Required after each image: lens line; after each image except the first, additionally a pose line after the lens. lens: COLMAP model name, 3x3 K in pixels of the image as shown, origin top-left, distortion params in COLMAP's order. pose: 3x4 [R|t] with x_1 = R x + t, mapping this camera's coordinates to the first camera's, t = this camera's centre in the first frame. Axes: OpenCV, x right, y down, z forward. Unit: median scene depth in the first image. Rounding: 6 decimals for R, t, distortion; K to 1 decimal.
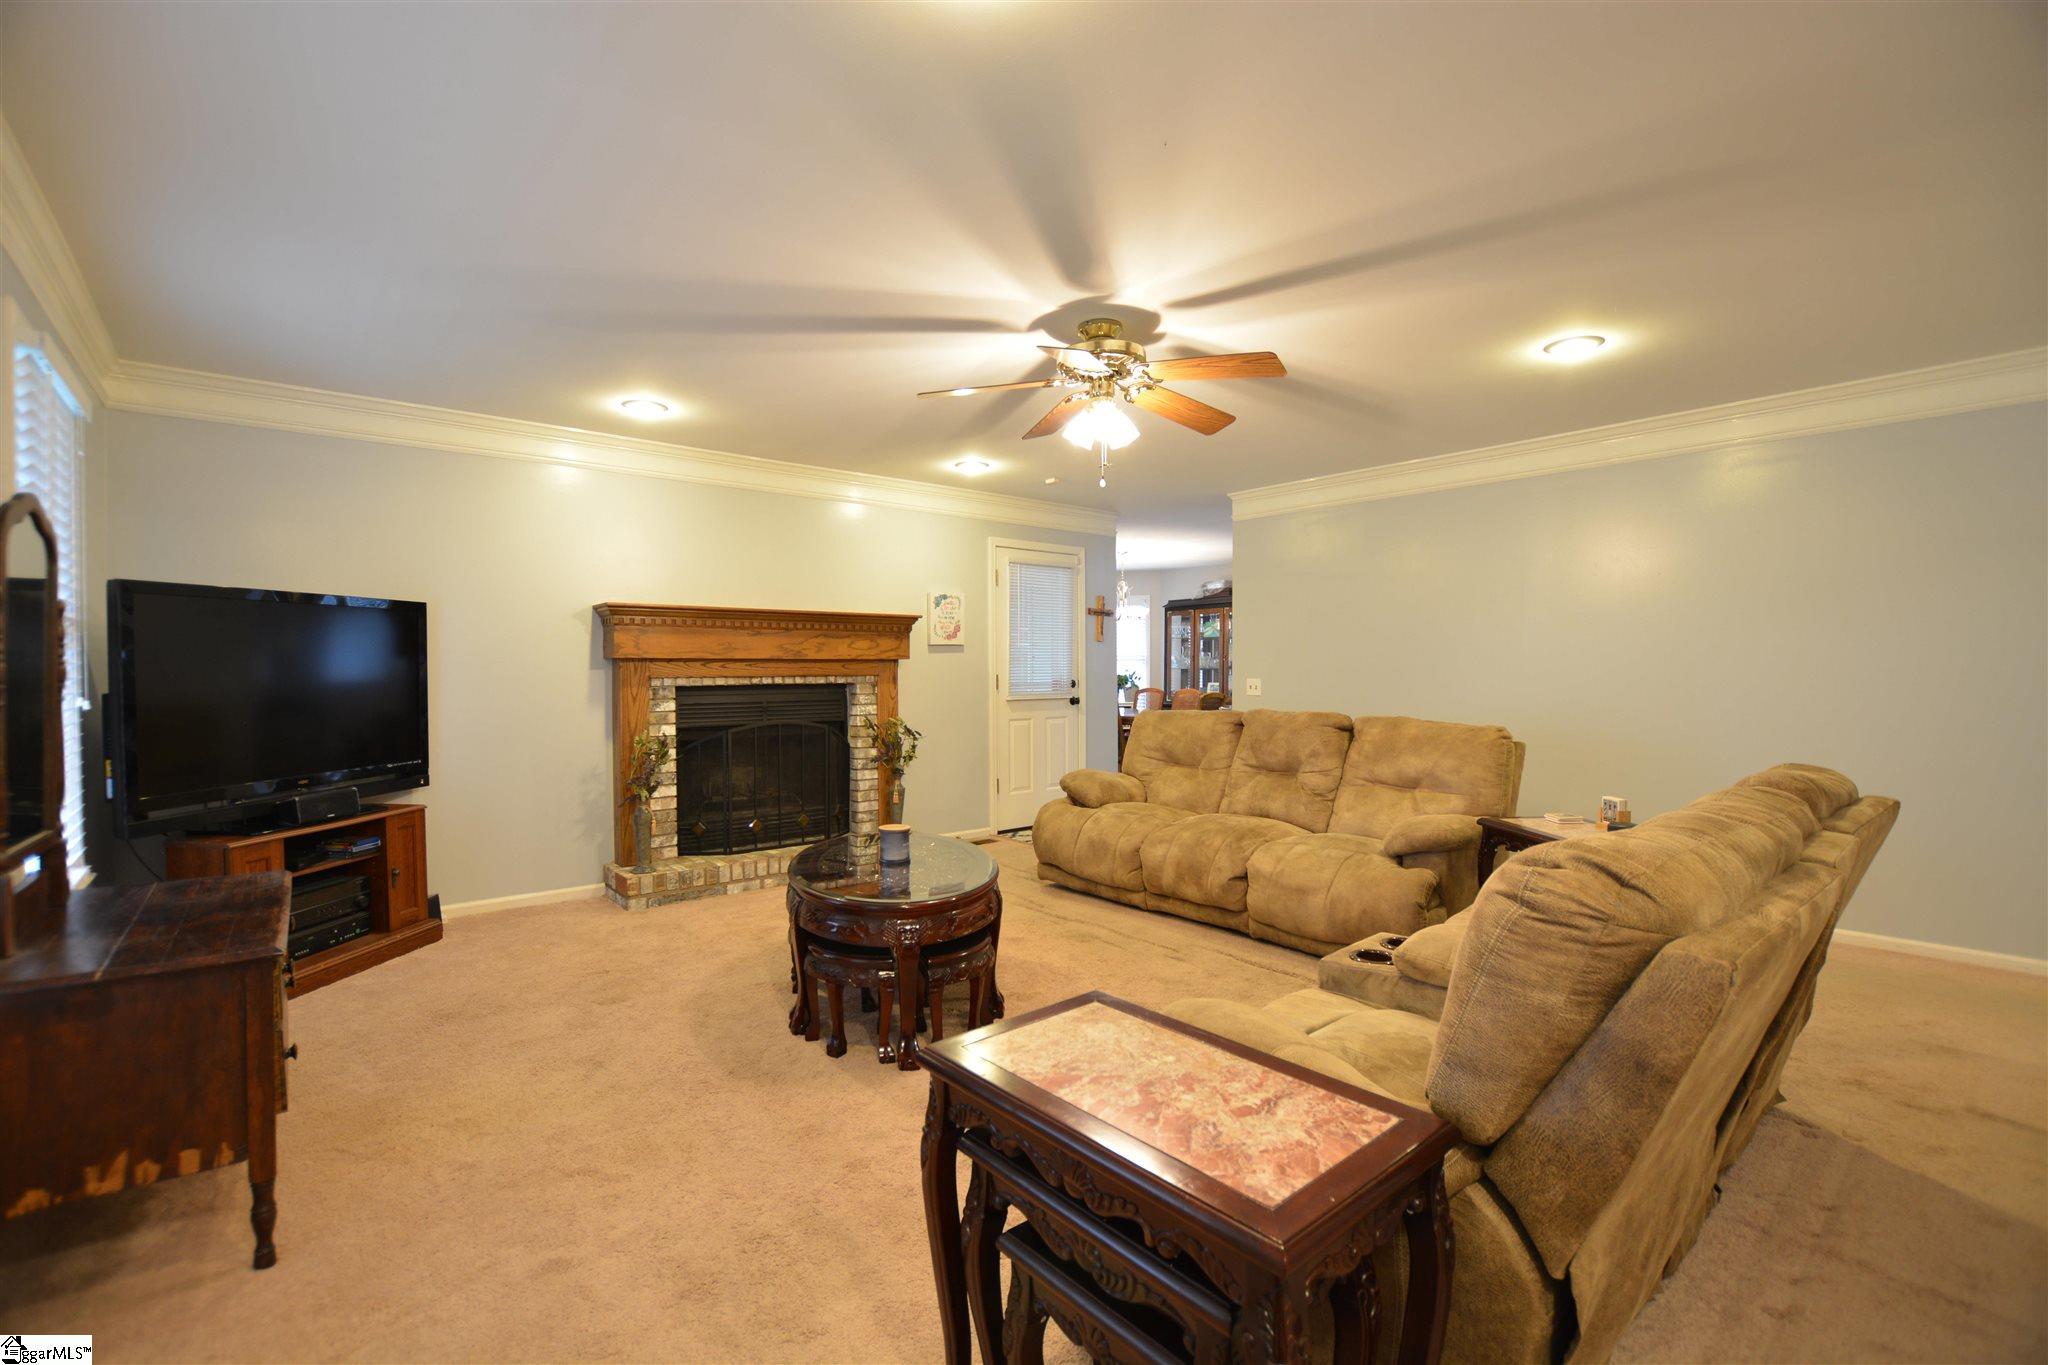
lens RADIAL K [[915.5, 0, 1023.6], [0, 915.5, 685.4], [0, 0, 1]] dist [-0.004459, -0.000048]
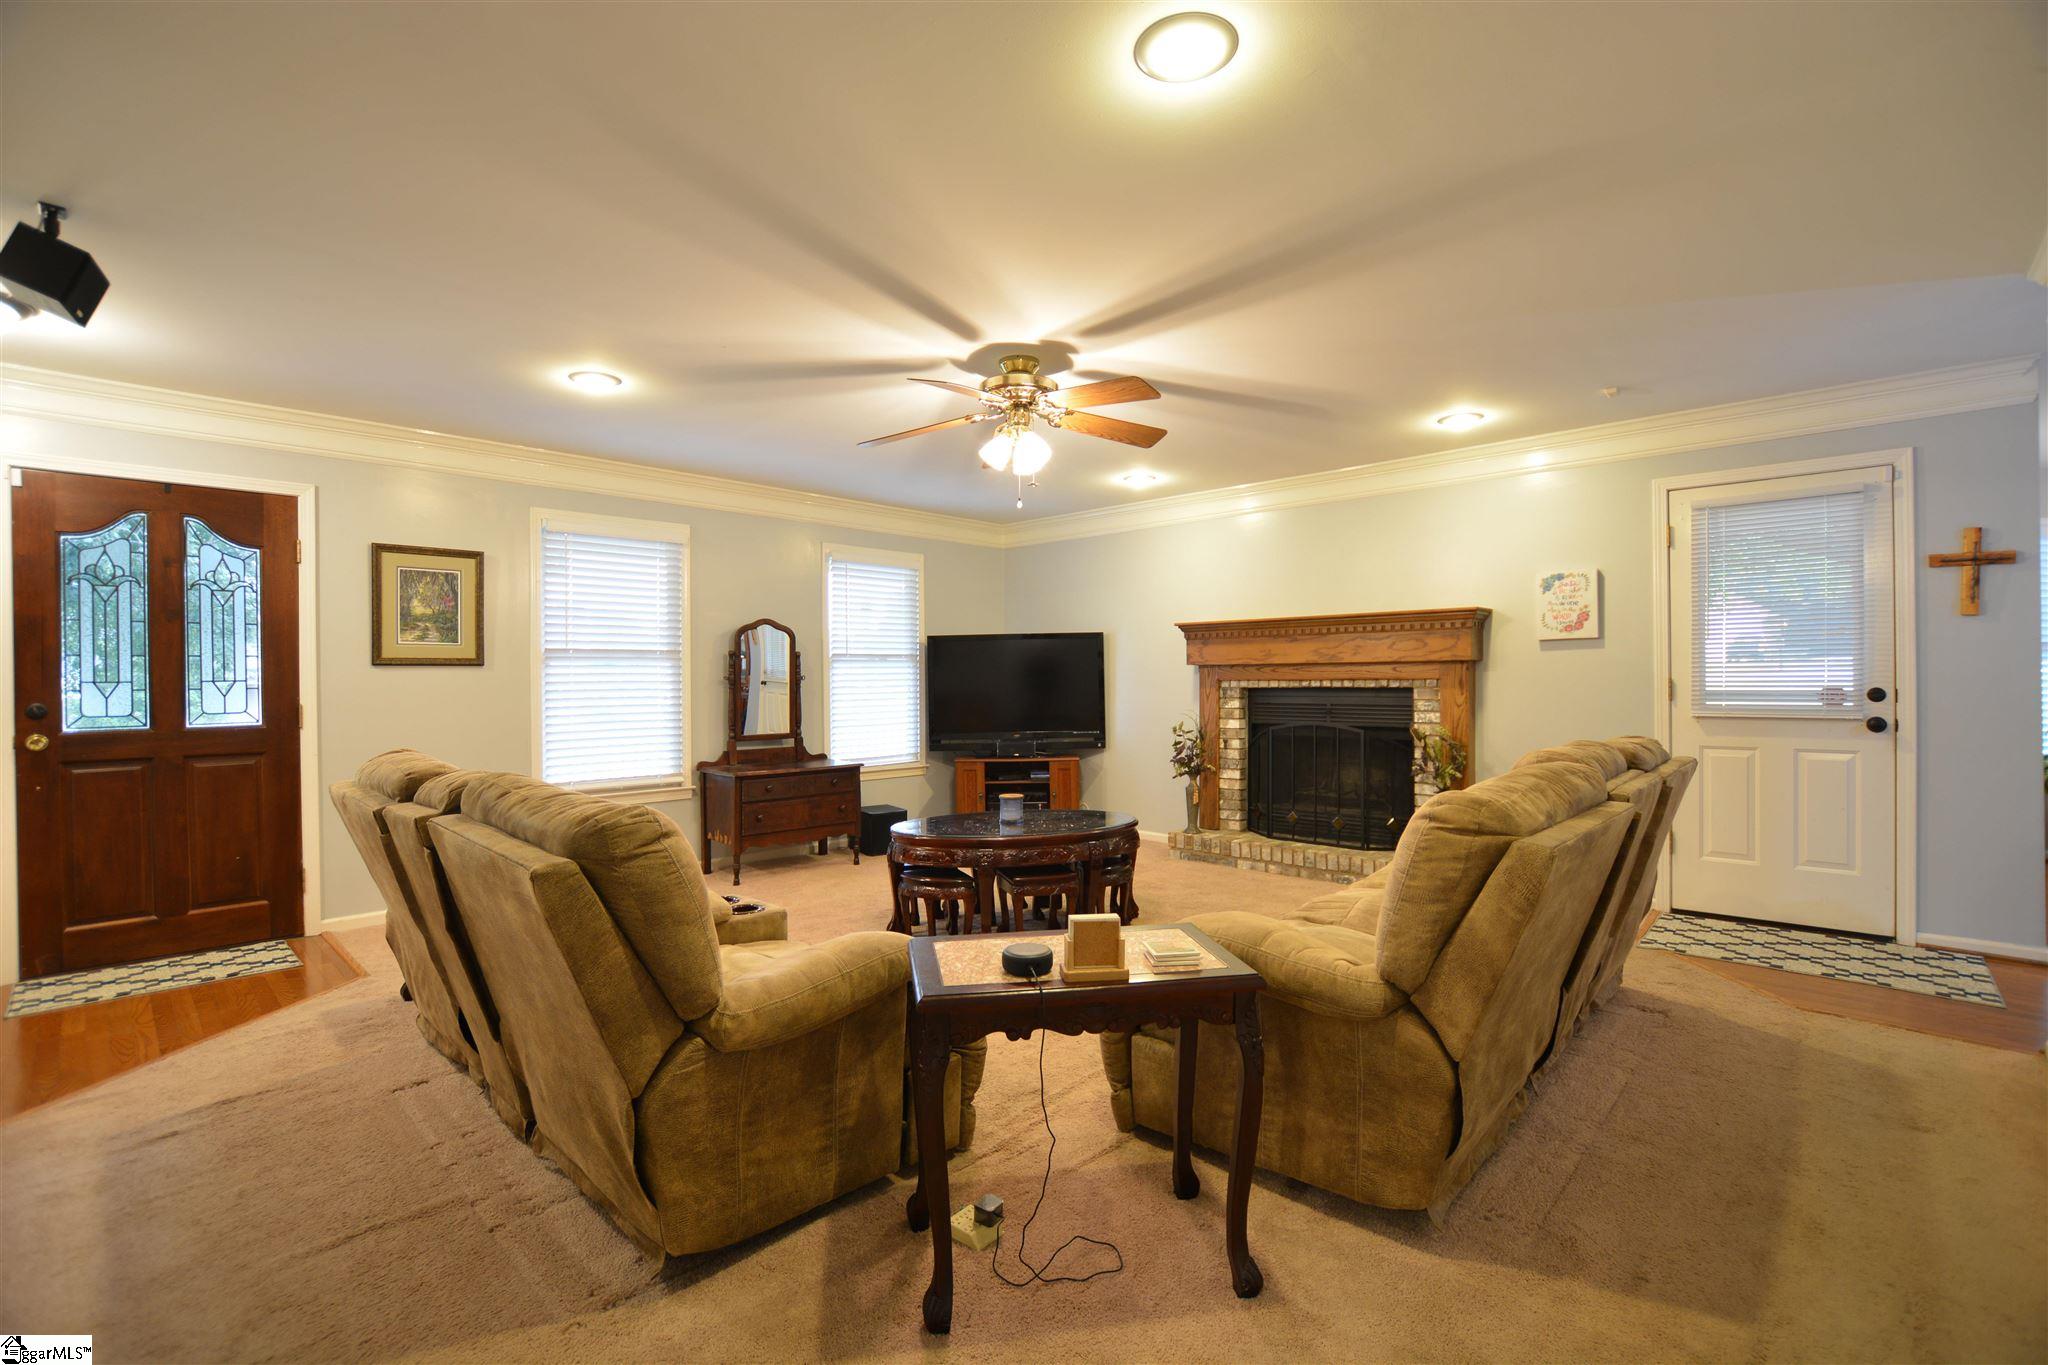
lens RADIAL K [[915.5, 0, 1023.5], [0, 915.5, 680.1], [0, 0, 1]] dist [-0.004459, -0.000048]
pose [[0.109560, 0.004551, -0.993970, 0.739358], [-0.010304, 0.999941, 0.003443, -0.009649], [0.993927, 0.009865, 0.109600, 0.557214]]
